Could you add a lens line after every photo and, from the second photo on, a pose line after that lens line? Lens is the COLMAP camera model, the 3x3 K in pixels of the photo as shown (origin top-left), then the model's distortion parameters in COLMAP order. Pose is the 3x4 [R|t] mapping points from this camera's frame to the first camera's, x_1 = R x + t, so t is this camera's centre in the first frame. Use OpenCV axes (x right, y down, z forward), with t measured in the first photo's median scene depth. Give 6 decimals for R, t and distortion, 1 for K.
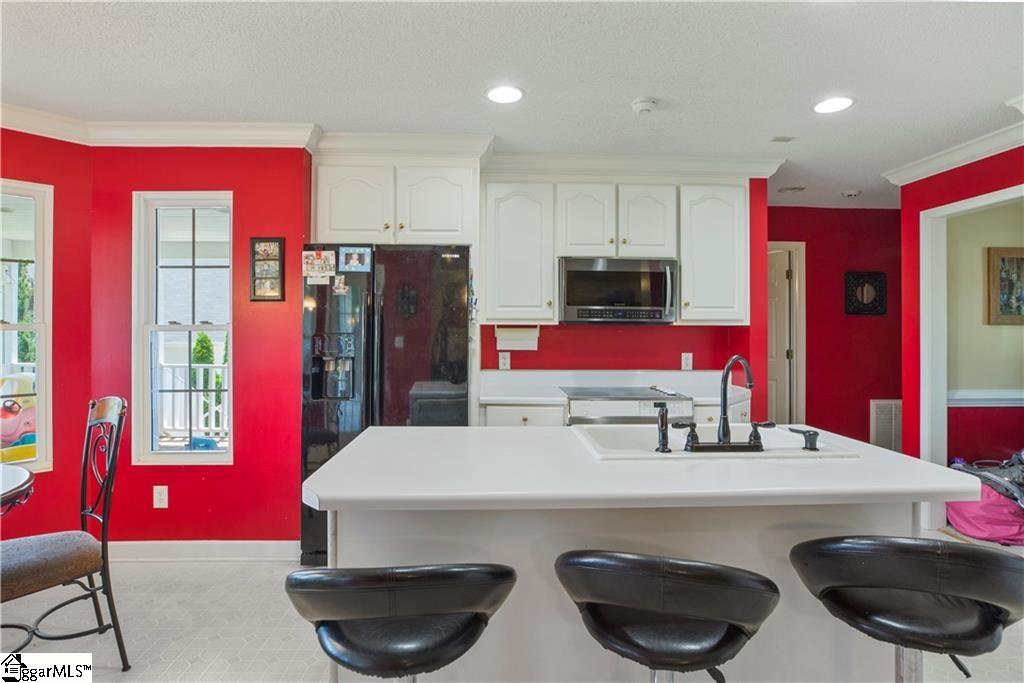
lens RADIAL K [[491.1, 0, 509.8], [0, 491.1, 333.6], [0, 0, 1]] dist [-0.013855, 0.000114]
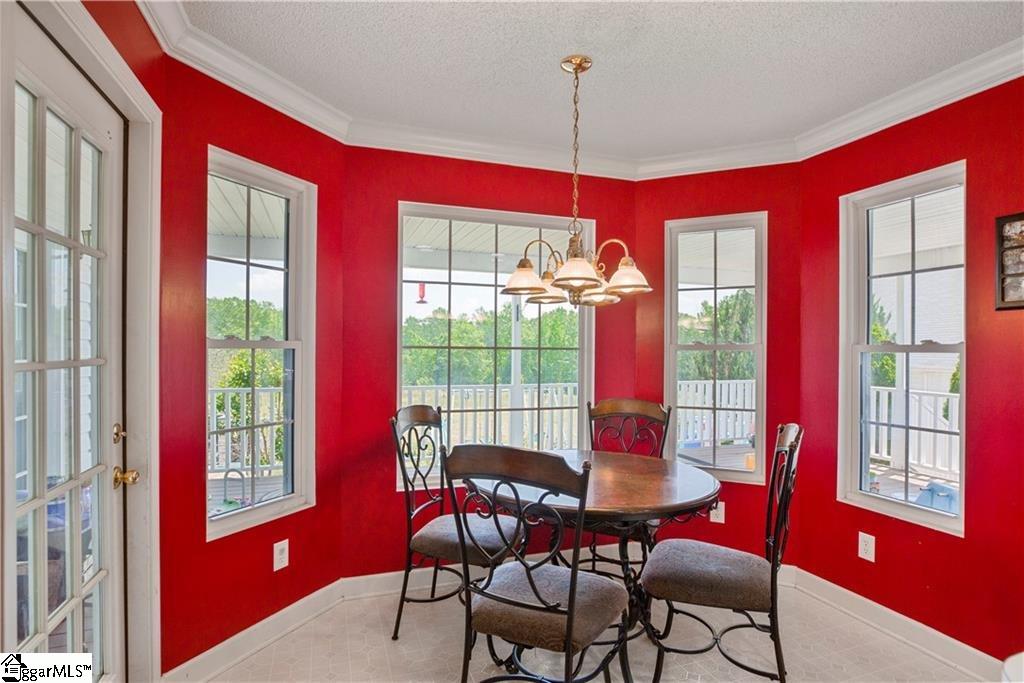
lens RADIAL K [[525.7, 0, 511.2], [0, 525.7, 351.4], [0, 0, 1]] dist [-0.012476, 0.000054]
pose [[0.281810, 0.005566, -0.959454, -0.018141], [-0.010736, 0.999939, 0.002648, -0.002311], [0.959410, 0.009555, 0.281853, 0.140242]]
